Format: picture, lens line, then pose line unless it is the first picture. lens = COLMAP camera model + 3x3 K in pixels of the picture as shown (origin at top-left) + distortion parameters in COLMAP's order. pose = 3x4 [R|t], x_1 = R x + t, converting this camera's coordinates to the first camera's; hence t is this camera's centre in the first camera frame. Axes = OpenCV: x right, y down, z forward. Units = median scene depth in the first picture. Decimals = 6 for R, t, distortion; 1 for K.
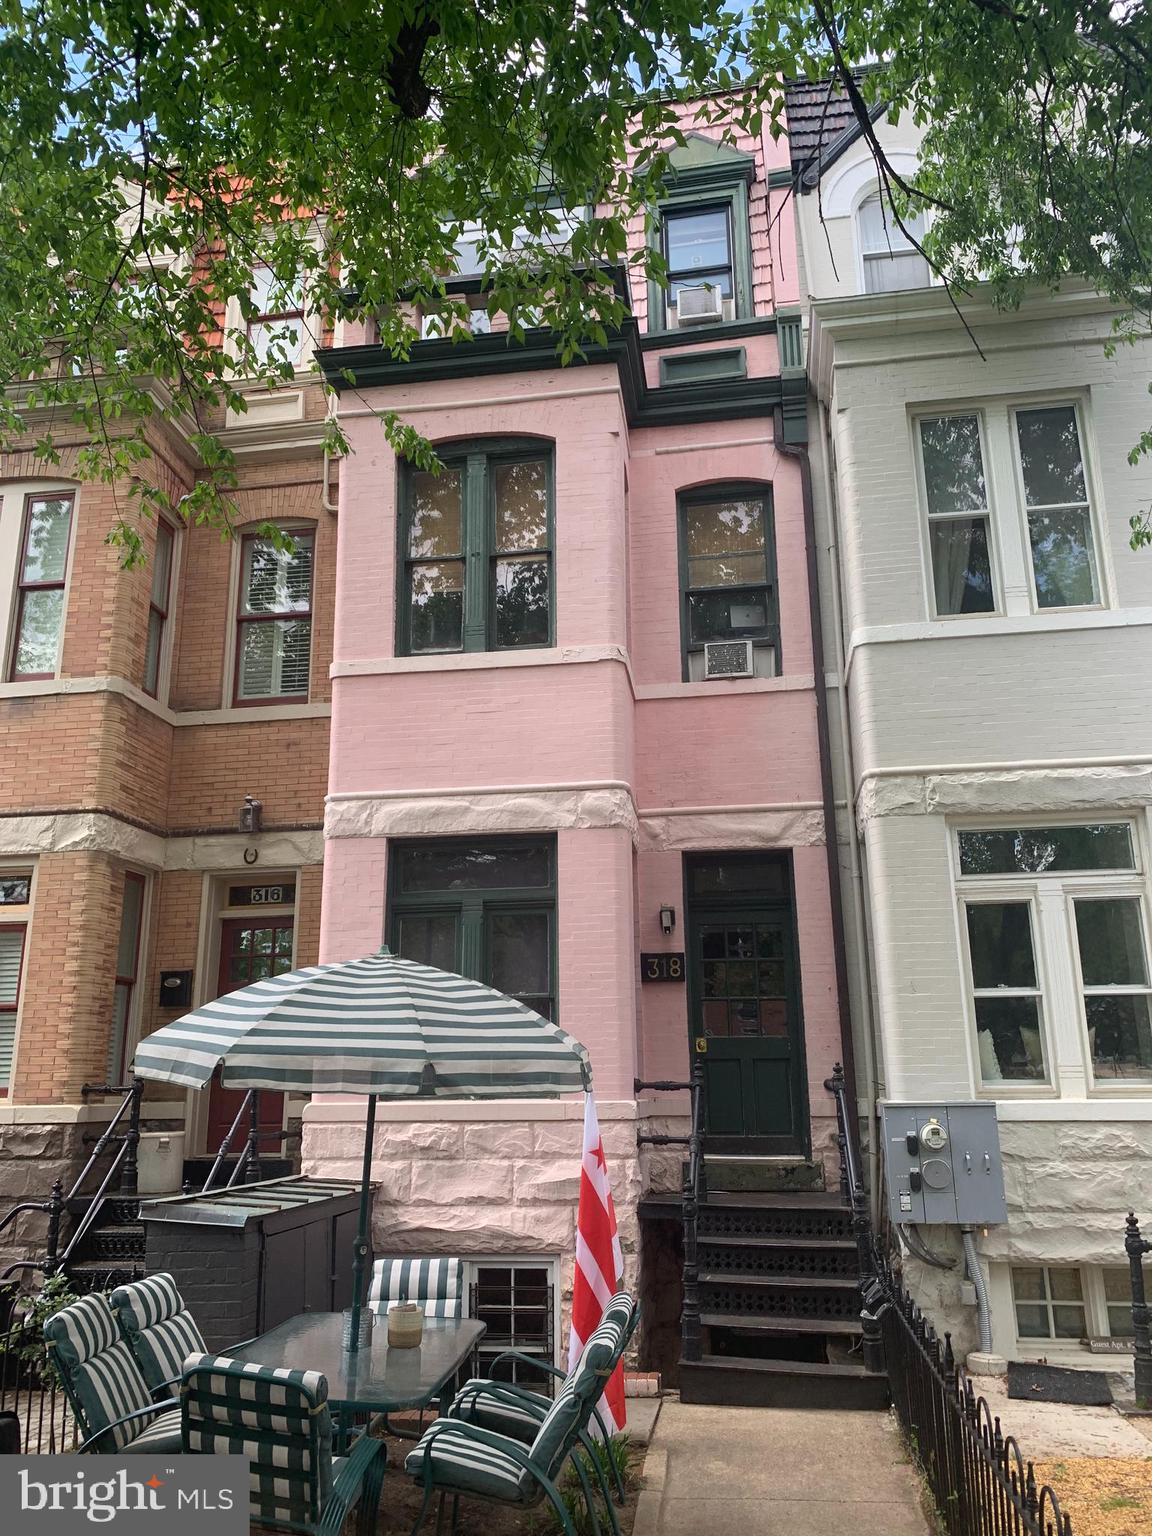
lens RADIAL K [[1200.9, 0, 576.0], [0, 1200.9, 768.0], [0, 0, 1]] dist [0.068697, -0.107904]
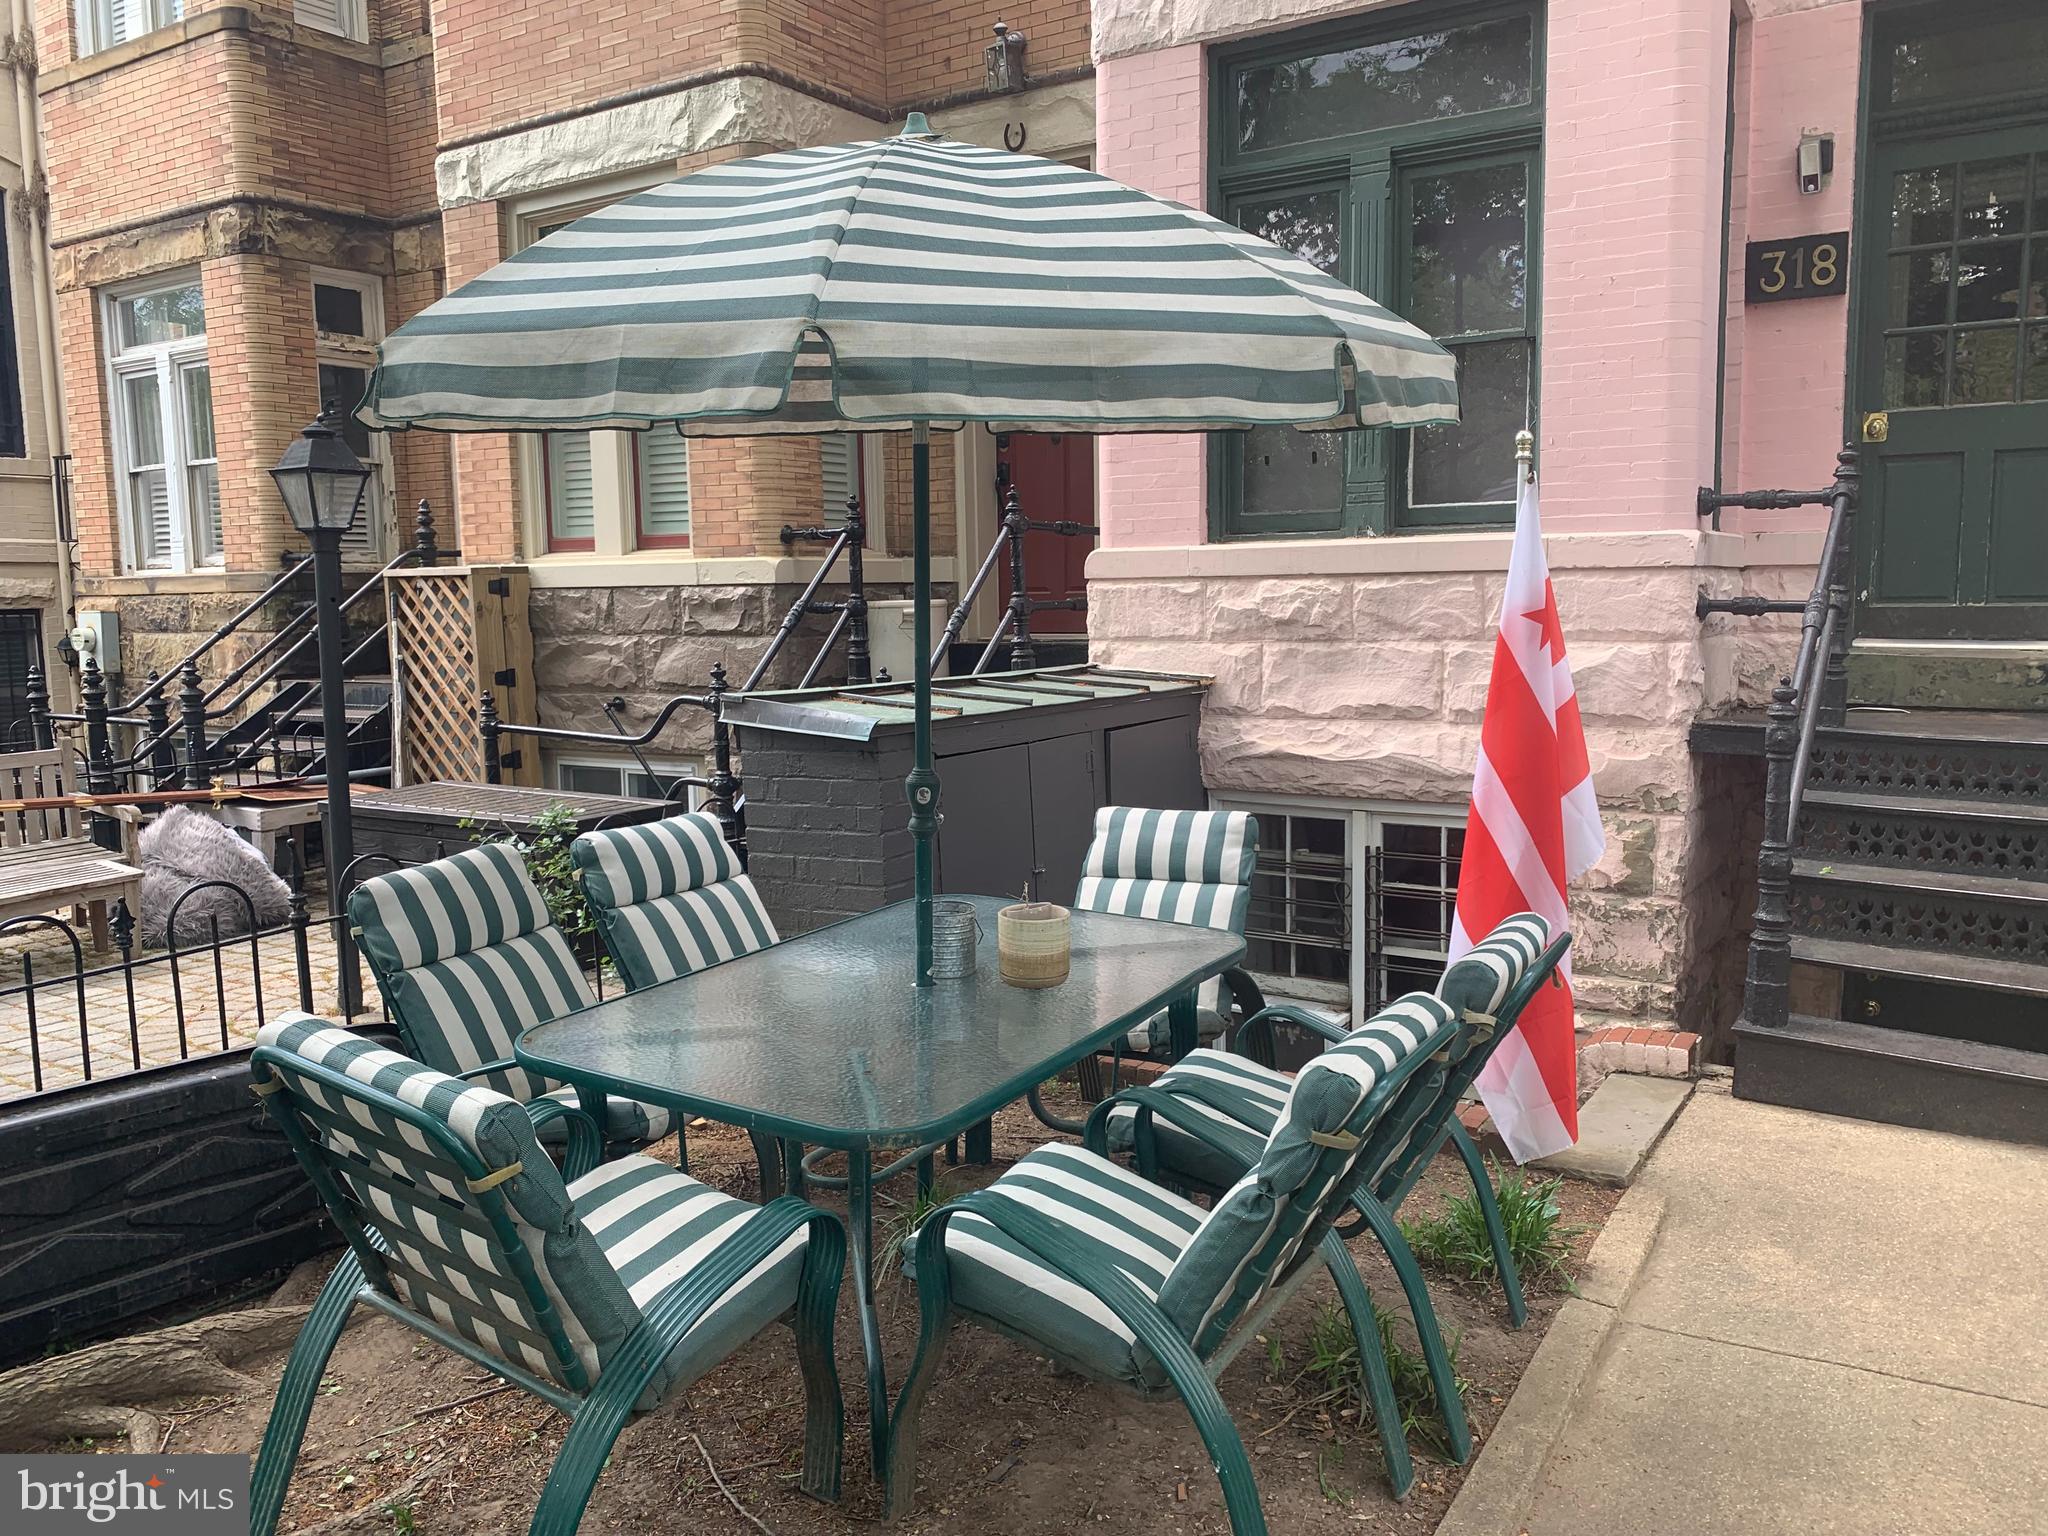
lens RADIAL K [[1601.2, 0, 1024.0], [0, 1601.2, 768.0], [0, 0, 1]] dist [0.068697, -0.107904]
pose [[0.914562, 0.039140, -0.402548, 0.066787], [0.111751, 0.932104, 0.344519, 0.108698], [0.388701, -0.360069, 0.848093, 0.300235]]
